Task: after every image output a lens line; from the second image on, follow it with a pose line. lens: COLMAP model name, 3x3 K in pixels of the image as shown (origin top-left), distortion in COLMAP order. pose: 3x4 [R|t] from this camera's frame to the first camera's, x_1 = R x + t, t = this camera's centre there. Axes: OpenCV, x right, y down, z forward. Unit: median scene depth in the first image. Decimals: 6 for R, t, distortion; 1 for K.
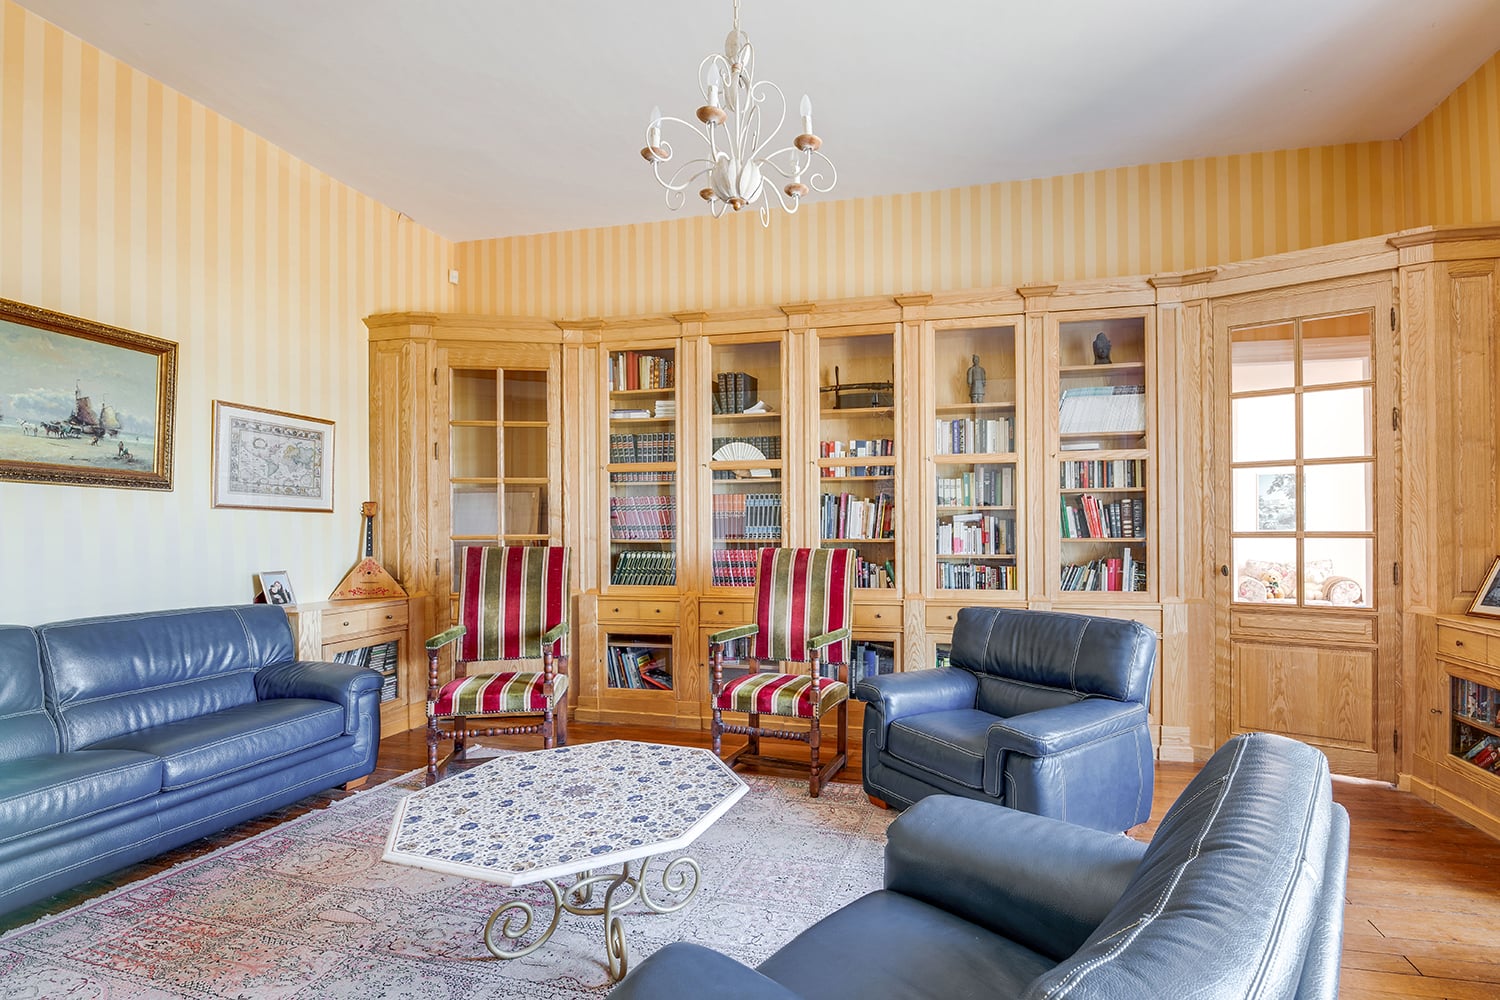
lens RADIAL K [[645.0, 0, 770.1], [0, 645.0, 523.9], [0, 0, 1]] dist [-0.014445, 0.000233]
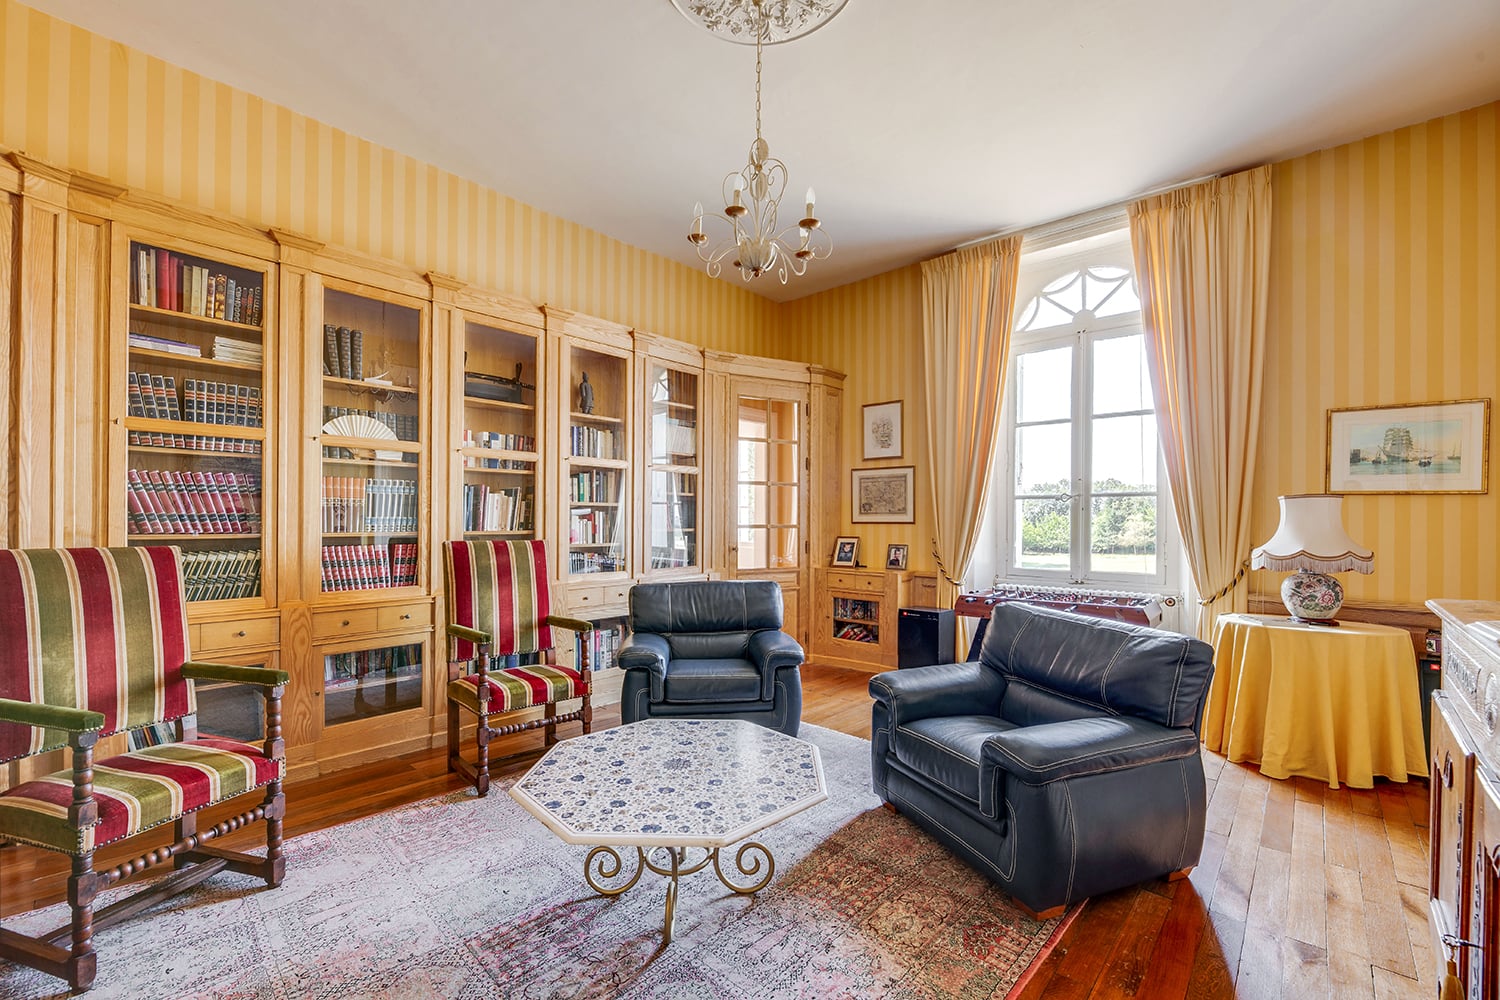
lens RADIAL K [[645.0, 0, 744.8], [0, 645.0, 514.9], [0, 0, 1]] dist [-0.014445, 0.000233]
pose [[0.488315, 0.014621, 0.872545, -0.545352], [-0.012703, 0.999873, -0.009645, 0.002668], [-0.872575, -0.006374, 0.488439, 0.172597]]
